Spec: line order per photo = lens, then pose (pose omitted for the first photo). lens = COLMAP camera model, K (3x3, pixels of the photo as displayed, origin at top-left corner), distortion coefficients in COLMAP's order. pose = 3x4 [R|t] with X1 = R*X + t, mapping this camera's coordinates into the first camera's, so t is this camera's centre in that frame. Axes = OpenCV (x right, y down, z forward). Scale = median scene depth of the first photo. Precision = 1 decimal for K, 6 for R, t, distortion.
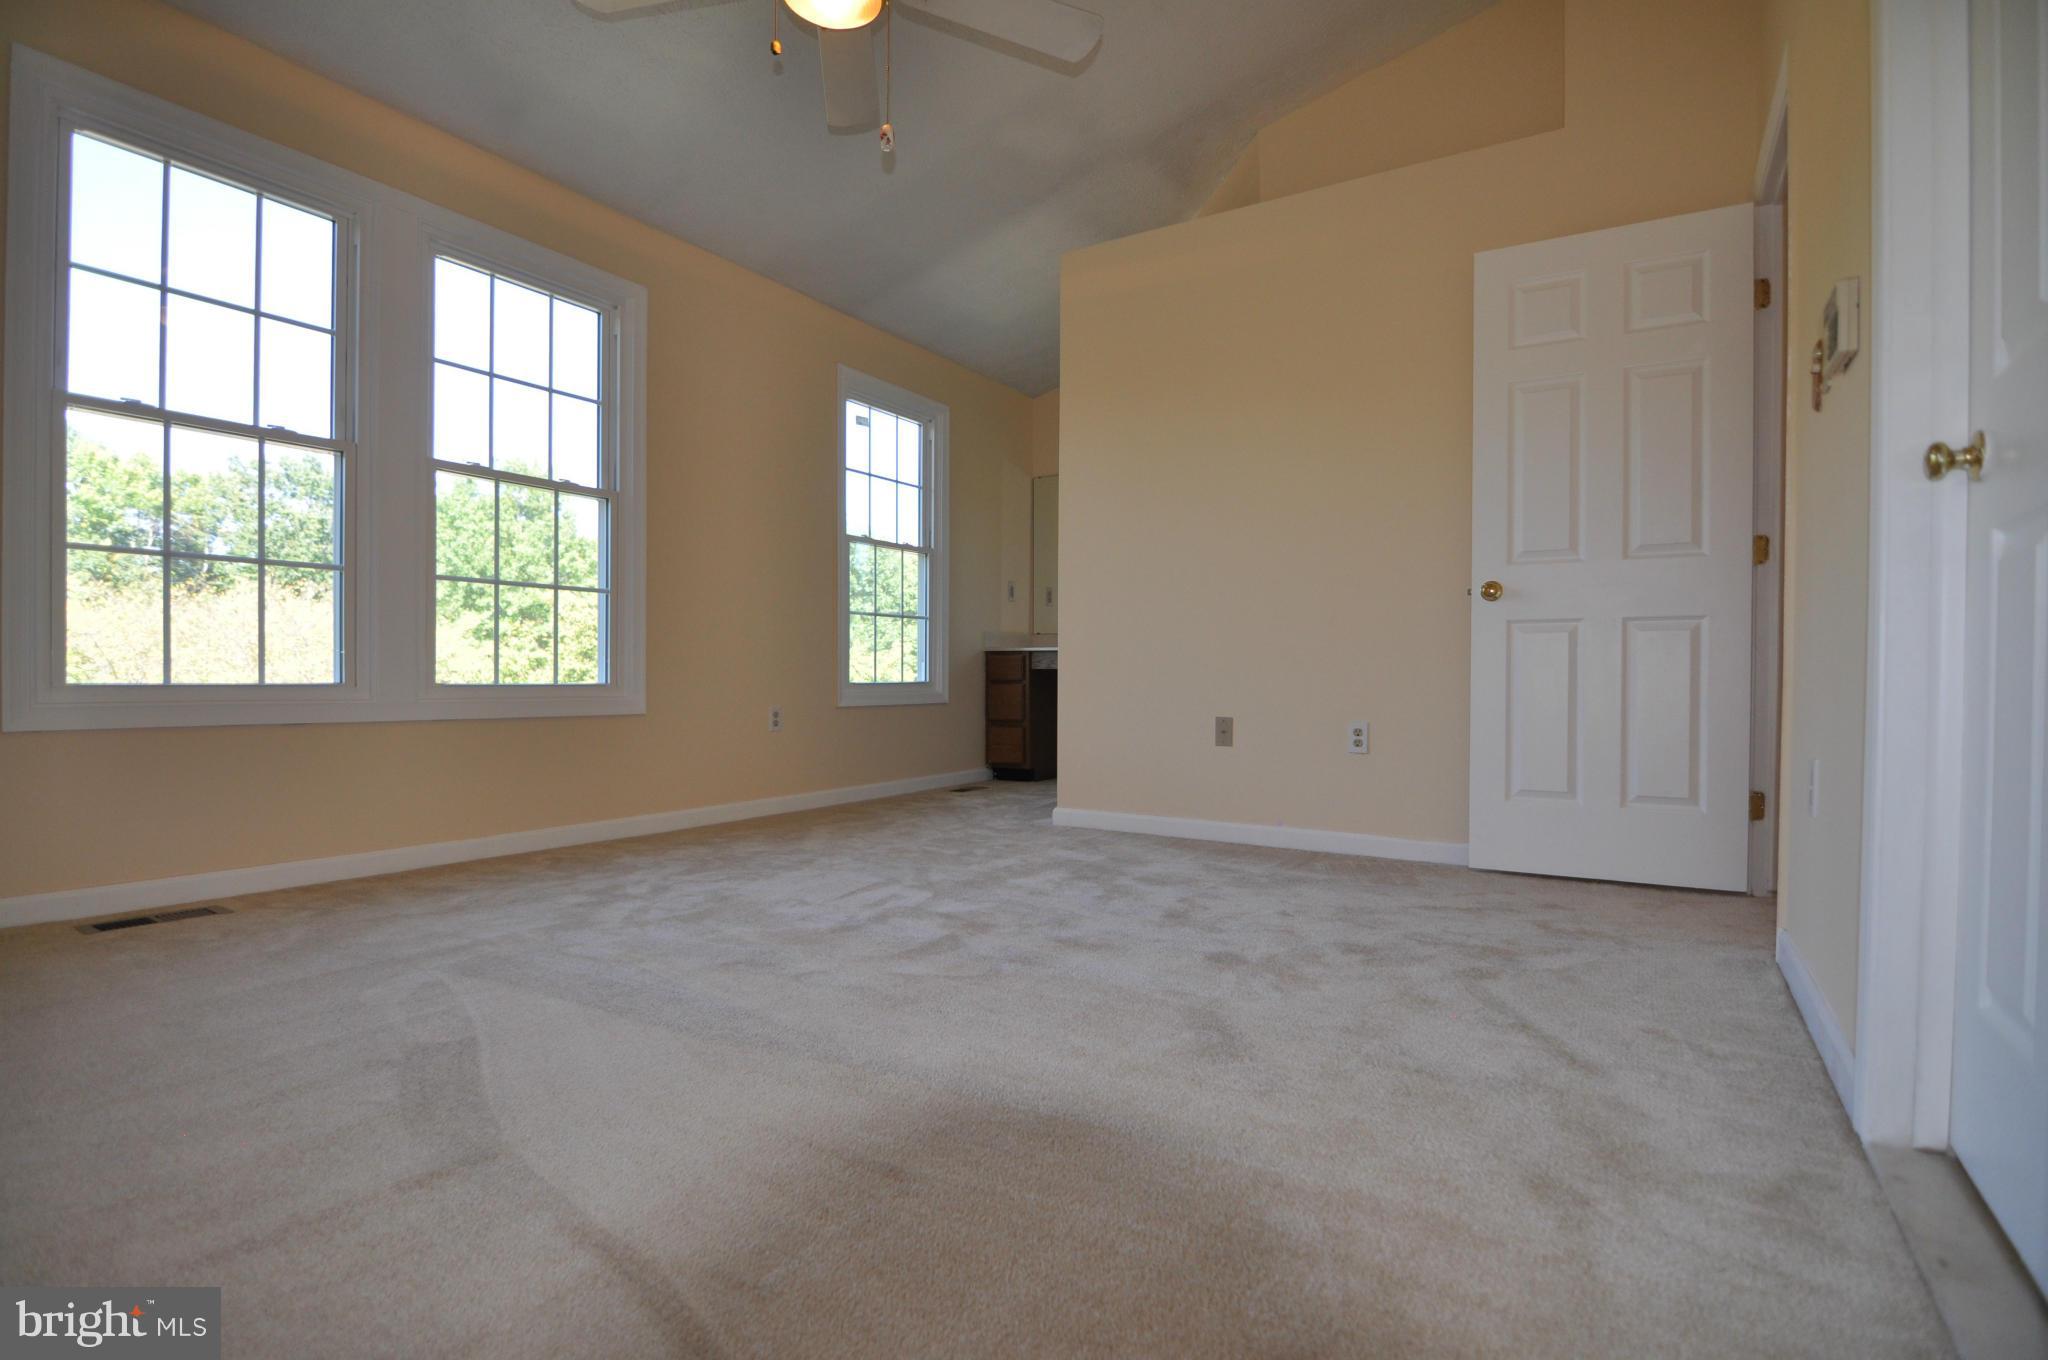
lens RADIAL K [[1002.7, 0, 996.9], [0, 1002.7, 692.5], [0, 0, 1]] dist [0.005650, -0.017382]
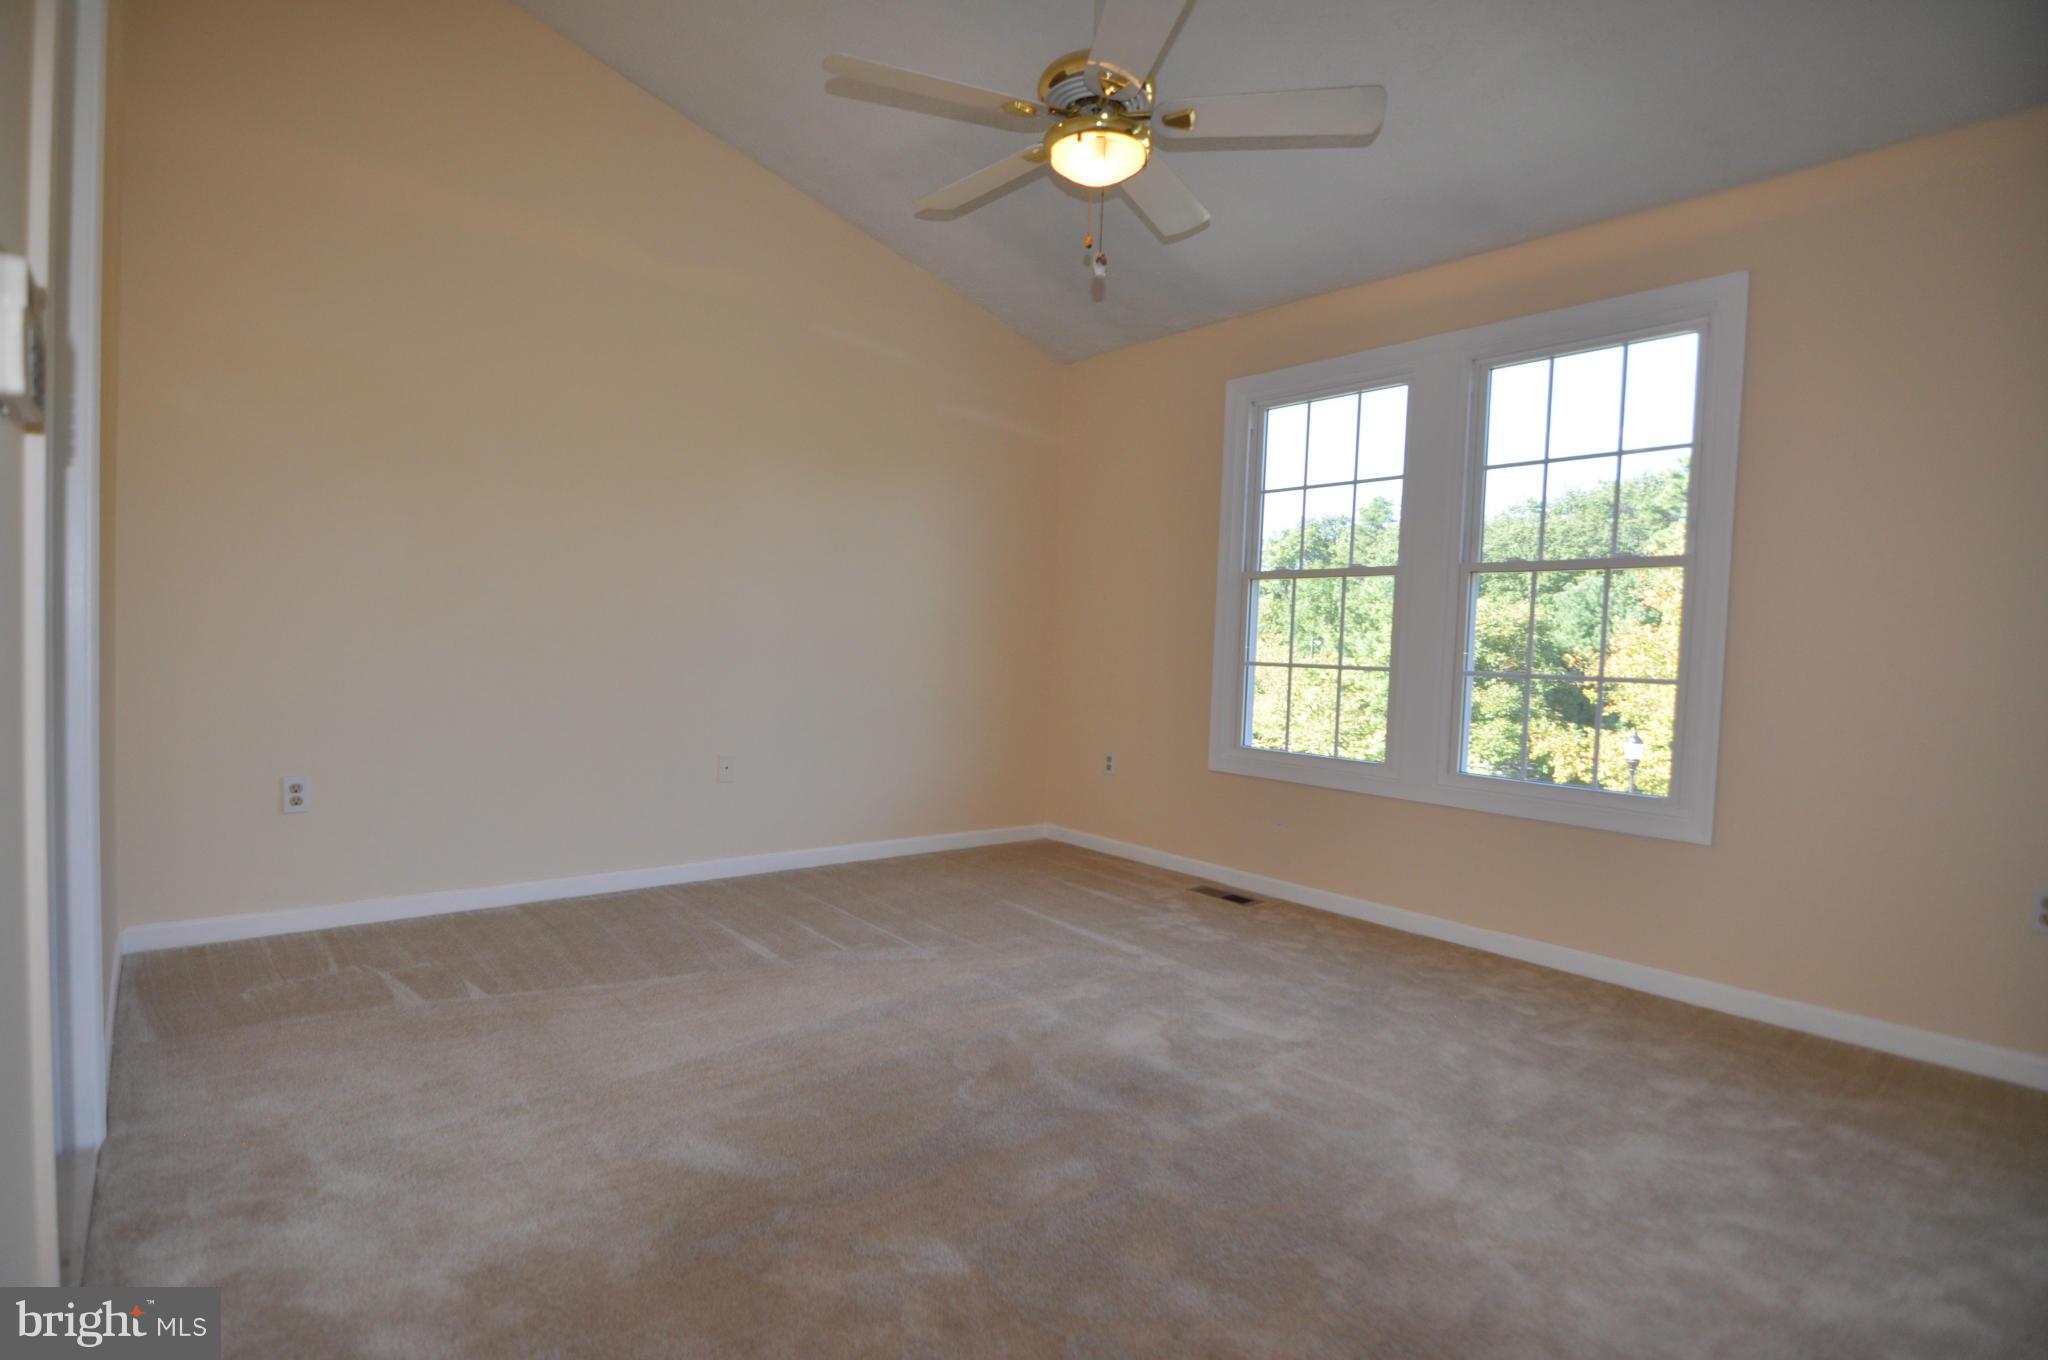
lens RADIAL K [[1002.7, 0, 996.9], [0, 1002.7, 692.5], [0, 0, 1]] dist [0.005650, -0.017382]
pose [[-0.296617, -0.063889, -0.952857, 0.648680], [-0.138765, 0.990054, -0.023186, -0.000439], [0.944861, 0.125346, -0.302532, 0.966318]]
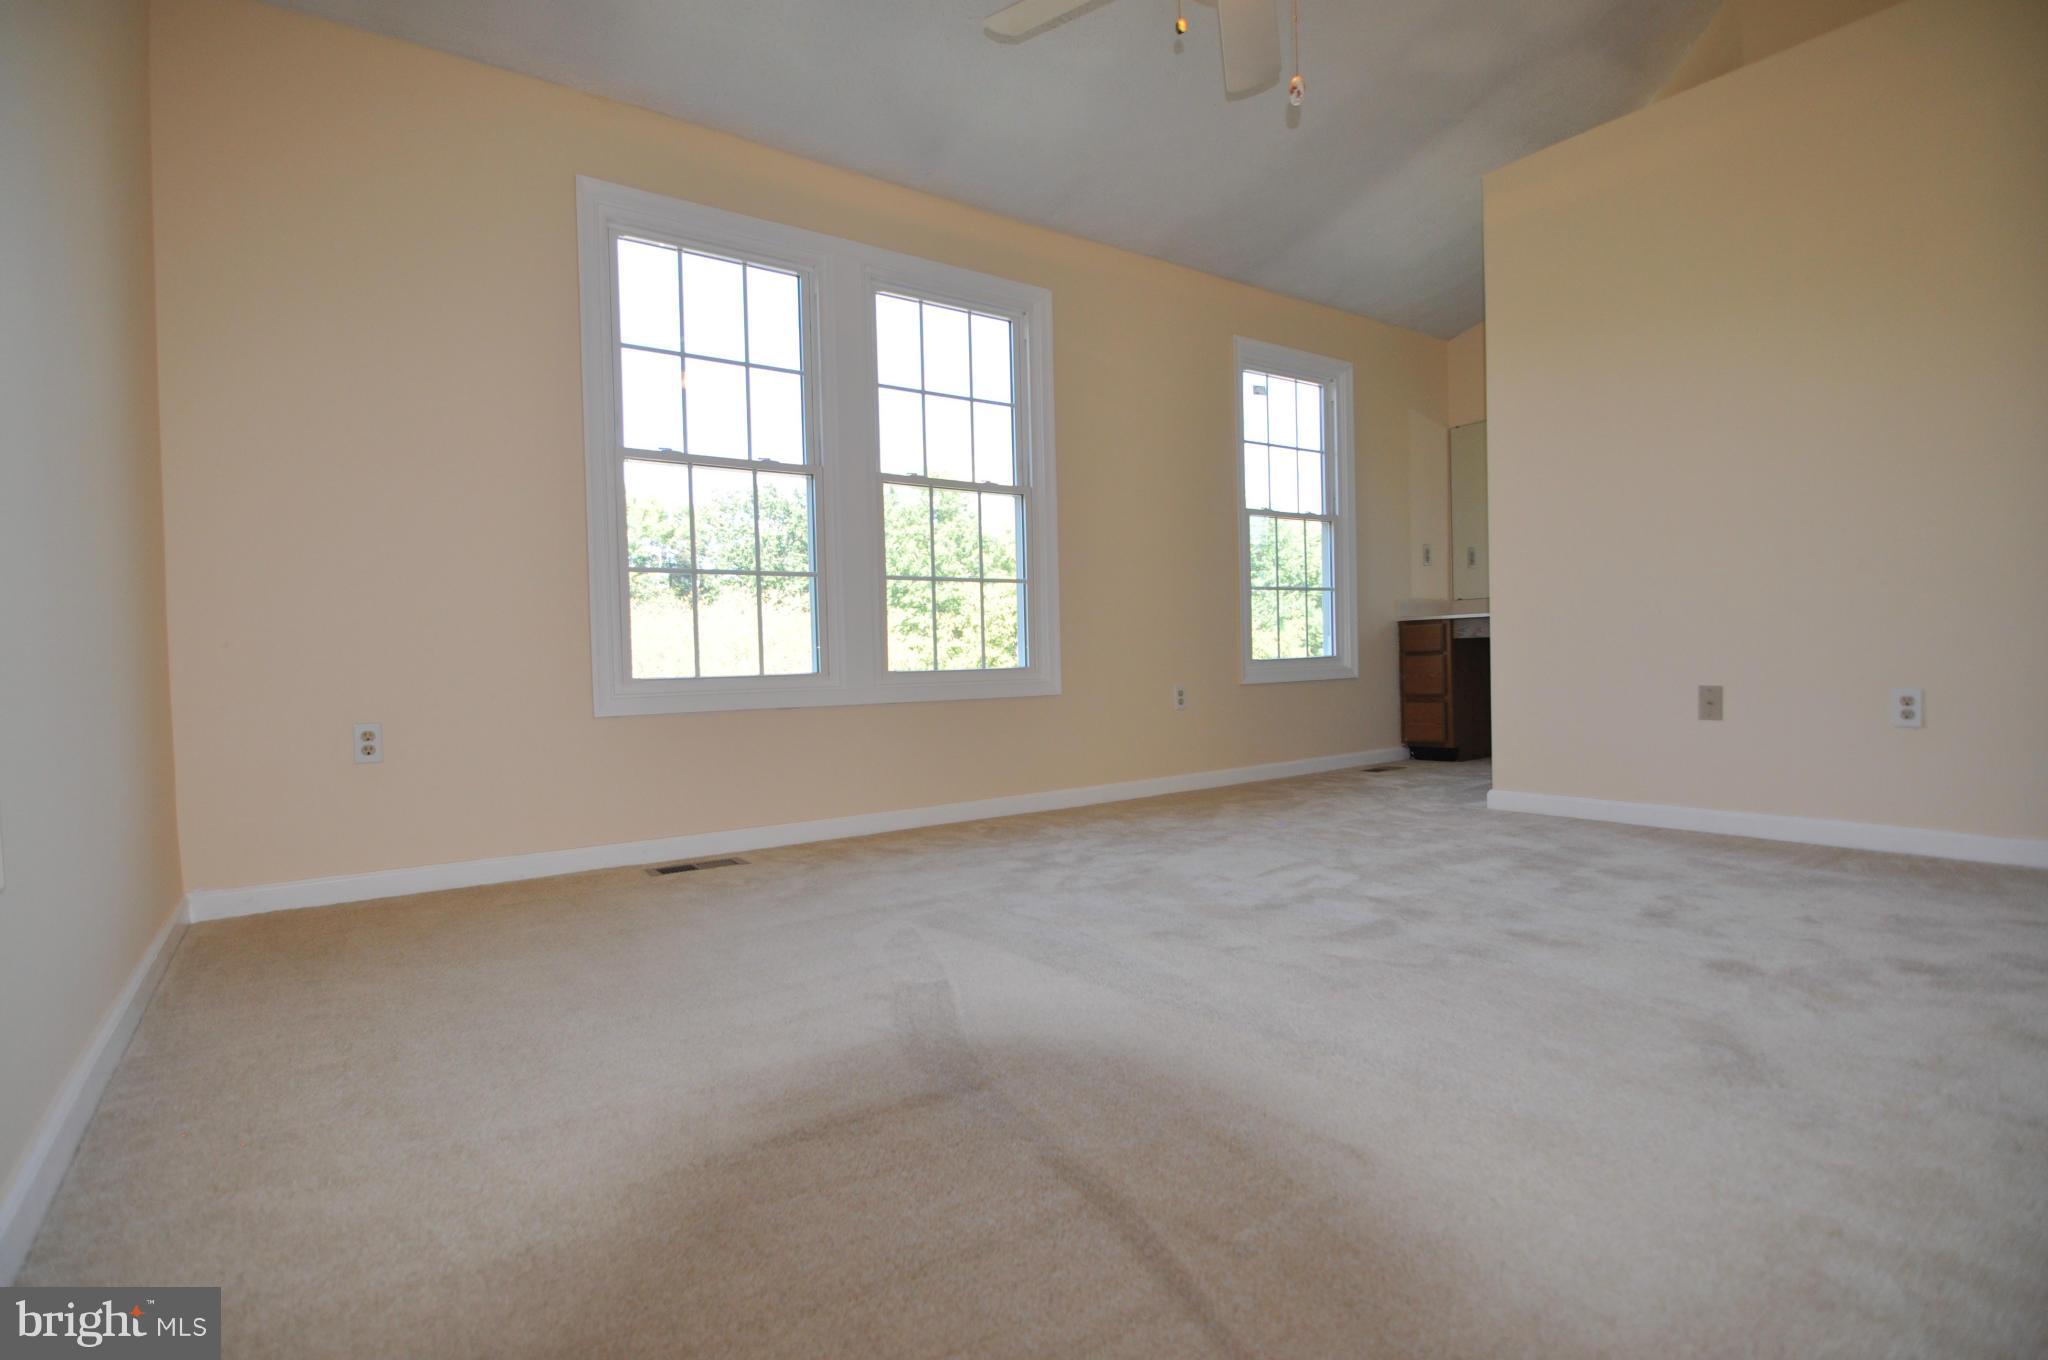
lens RADIAL K [[1002.7, 0, 996.9], [0, 1002.7, 692.5], [0, 0, 1]] dist [0.005650, -0.017382]
pose [[0.926949, -0.019452, -0.374683, -0.020783], [0.027070, 0.999520, 0.015079, 0.001721], [0.374210, -0.024120, 0.927030, -0.010338]]
